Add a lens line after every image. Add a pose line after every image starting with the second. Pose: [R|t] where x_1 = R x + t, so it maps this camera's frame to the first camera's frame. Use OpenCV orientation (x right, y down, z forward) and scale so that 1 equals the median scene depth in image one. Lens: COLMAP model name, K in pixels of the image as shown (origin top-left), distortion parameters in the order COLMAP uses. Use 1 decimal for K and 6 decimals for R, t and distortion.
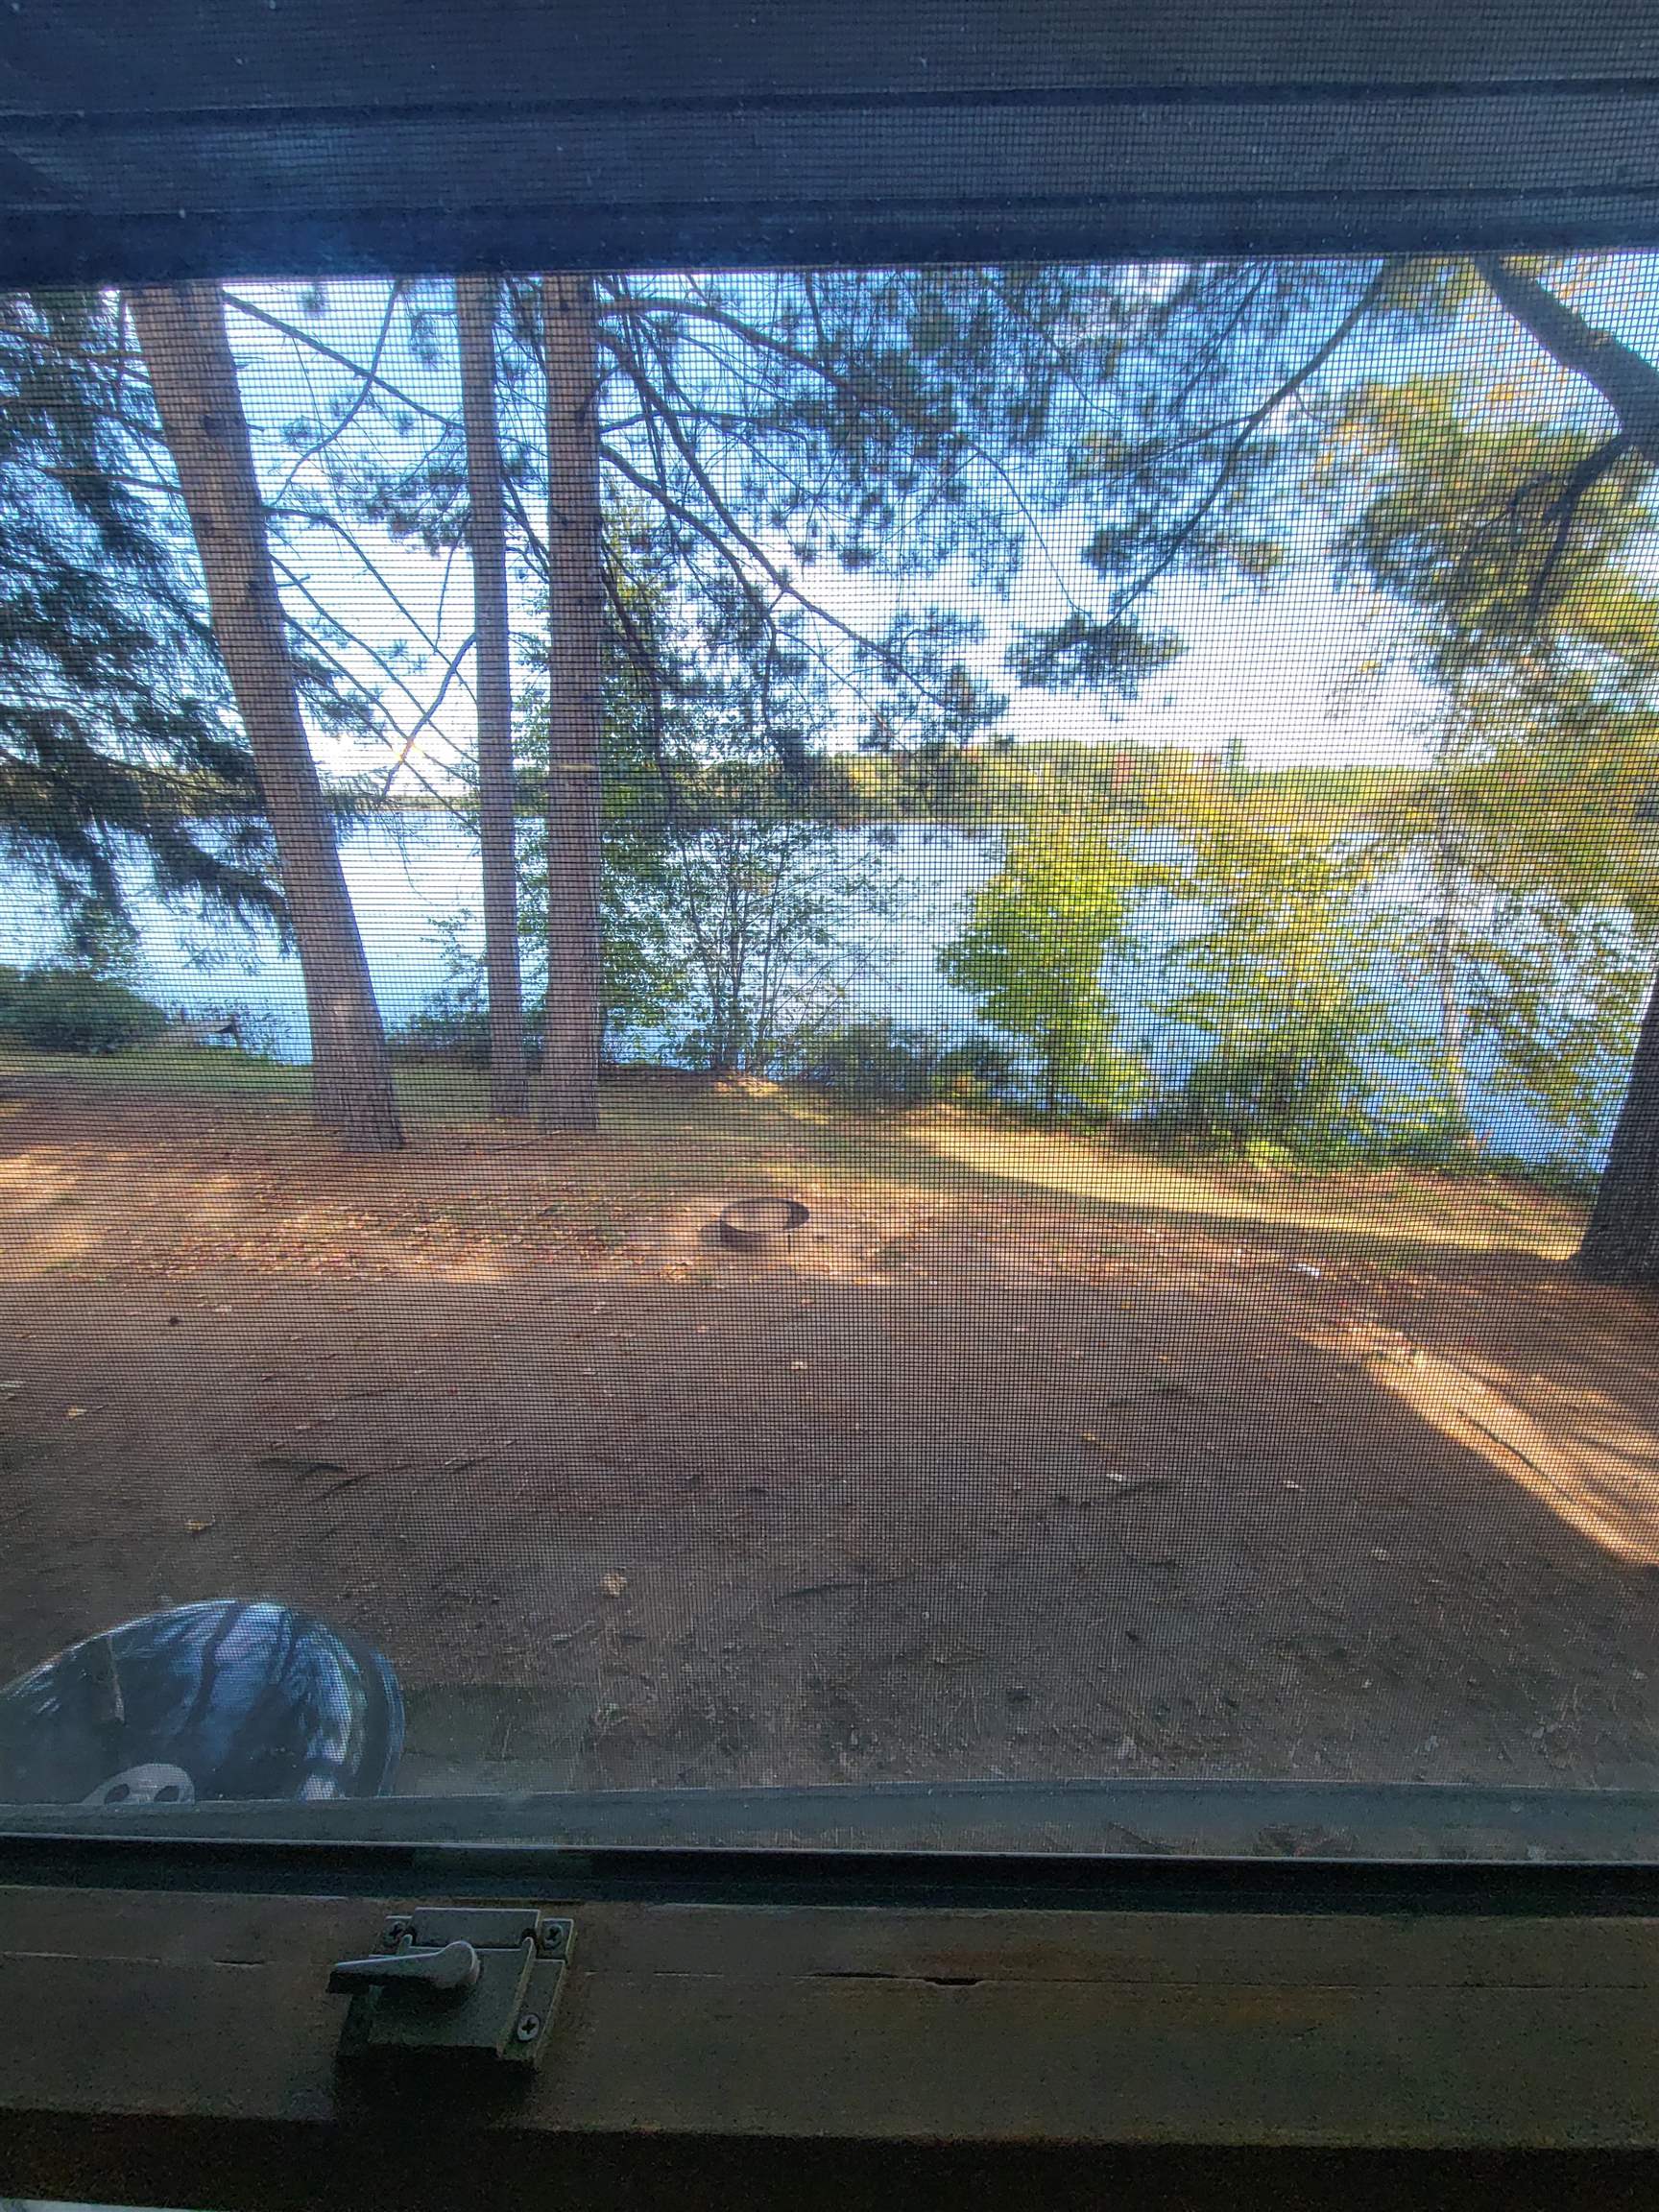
lens RADIAL K [[906.8, 0, 828.9], [0, 906.8, 1108.5], [0, 0, 1]] dist [0.000309, -0.002428]
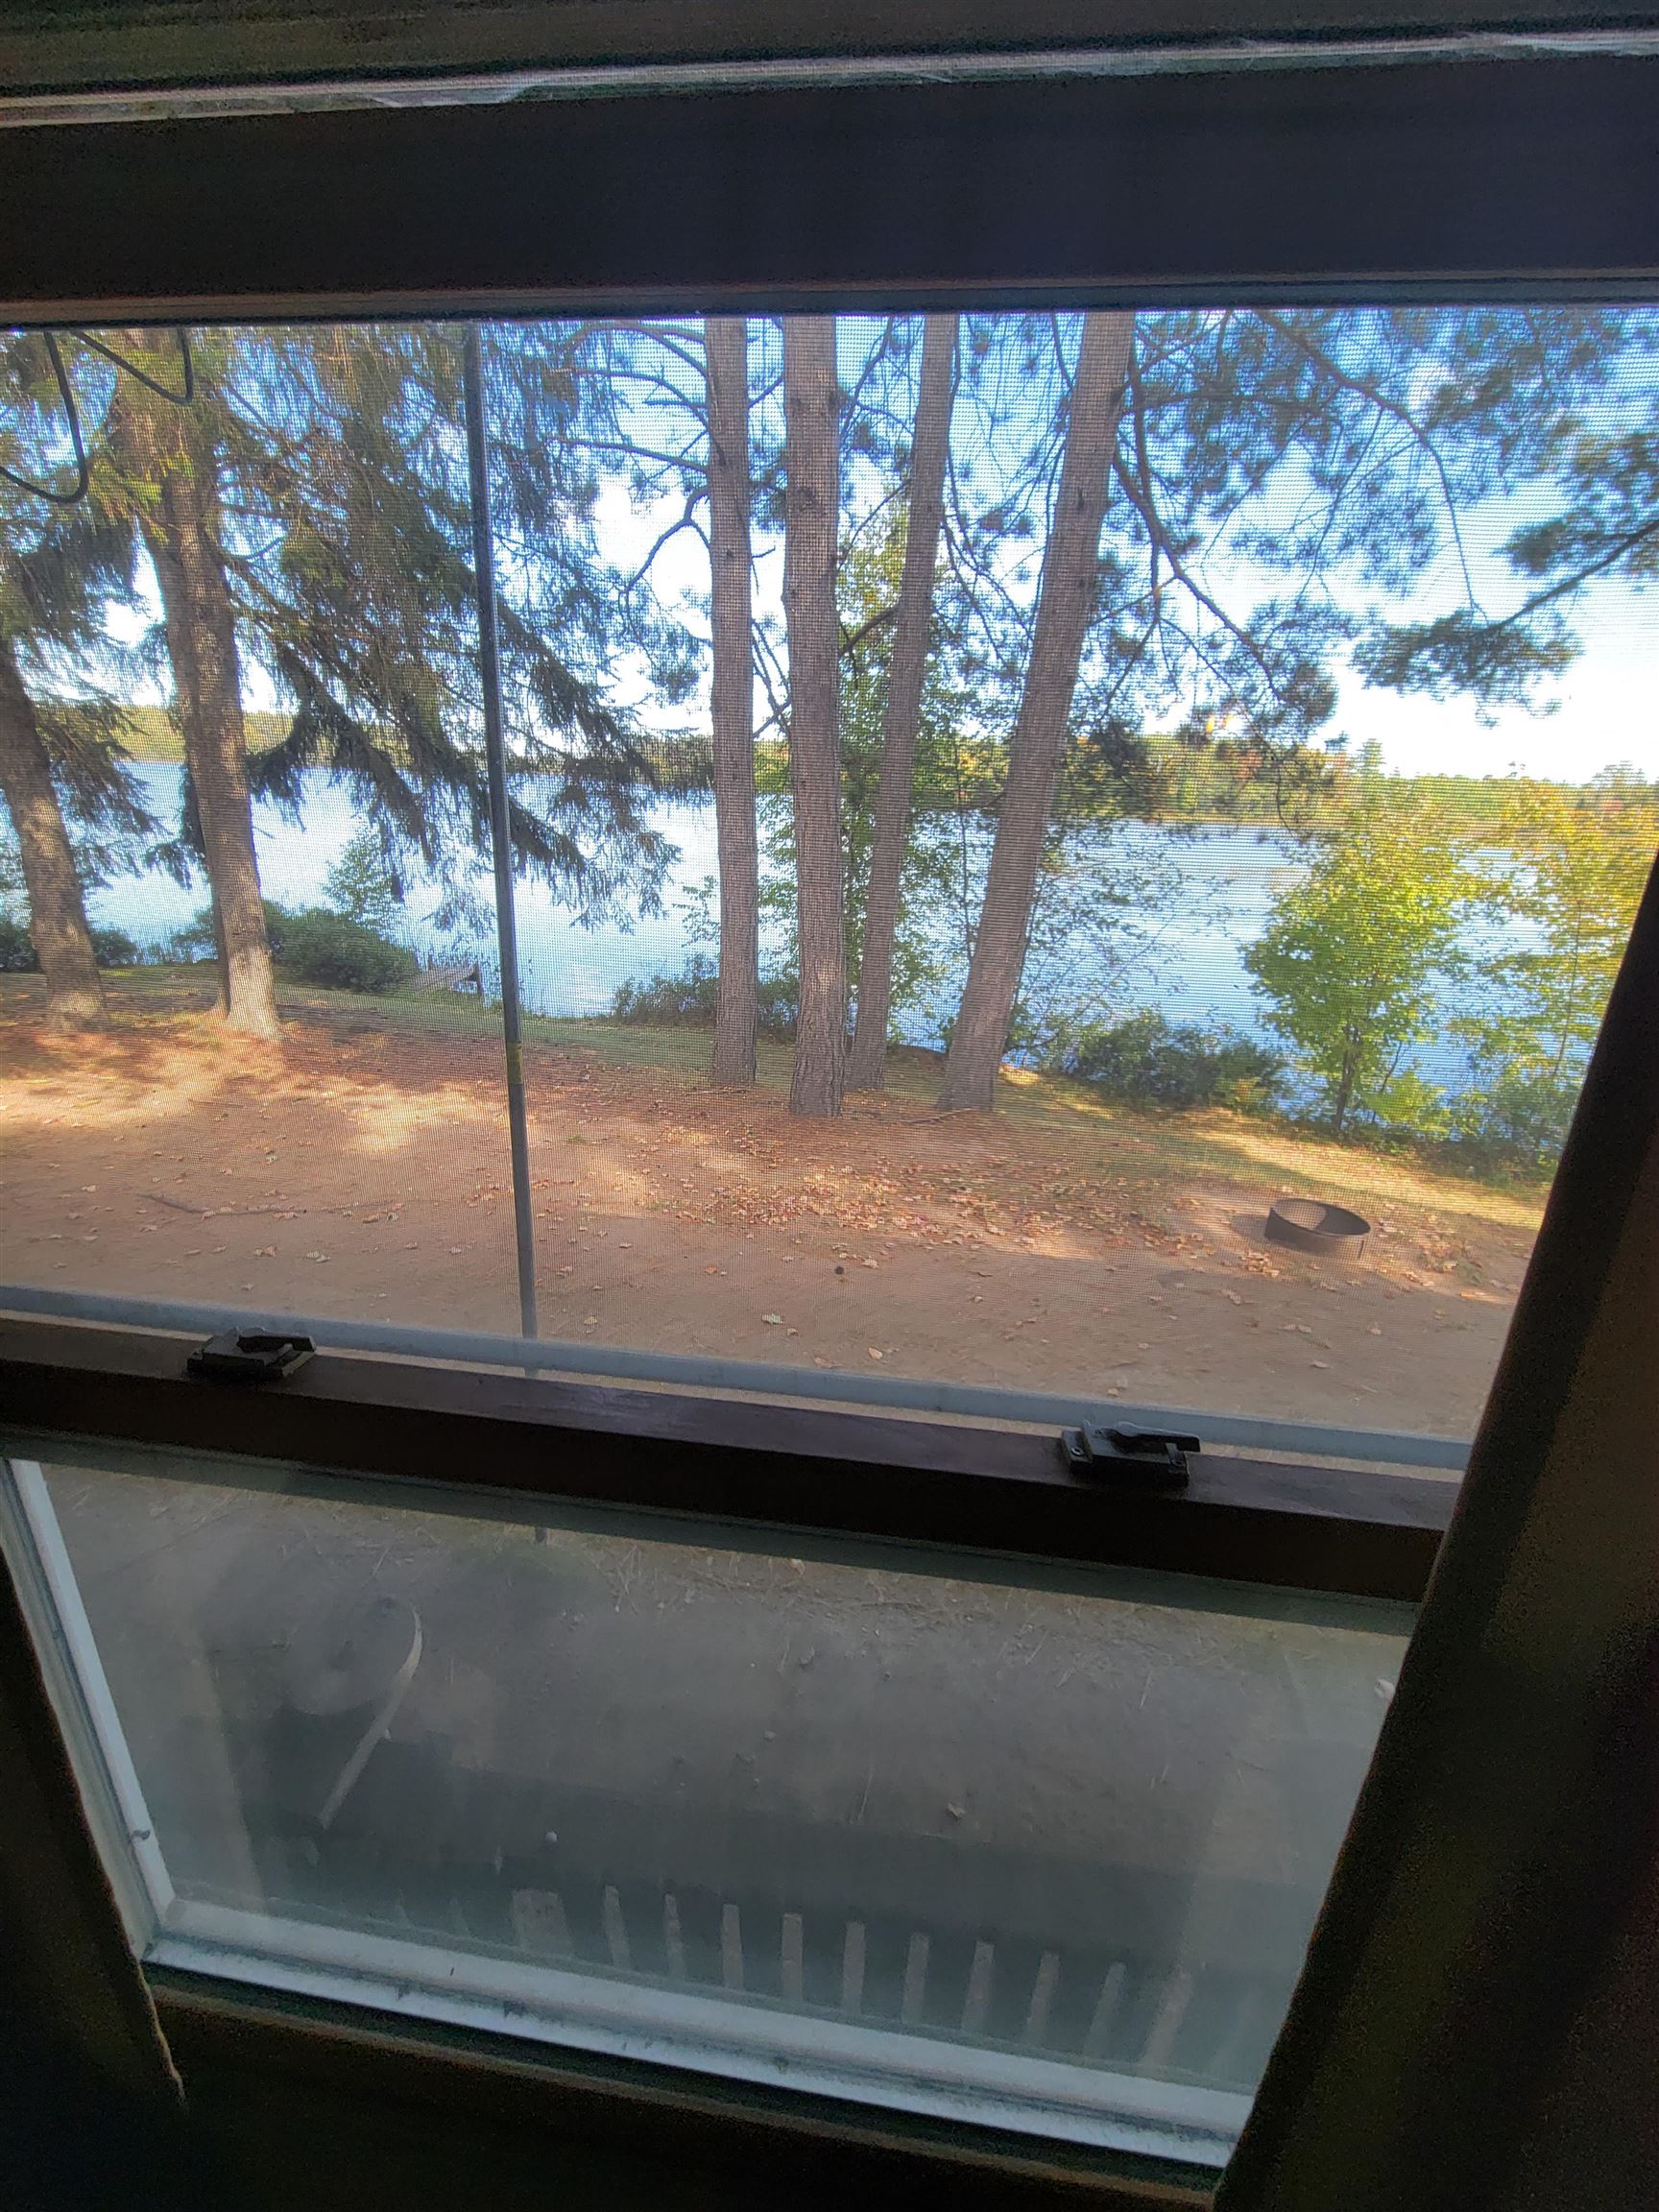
lens RADIAL K [[906.8, 0, 829.0], [0, 906.8, 1102.7], [0, 0, 1]] dist [0.000309, -0.002428]
pose [[0.993097, 0.081989, -0.083887, -0.225096], [-0.080896, 0.996588, 0.016353, 0.008475], [0.084941, -0.009454, 0.996341, -0.012947]]
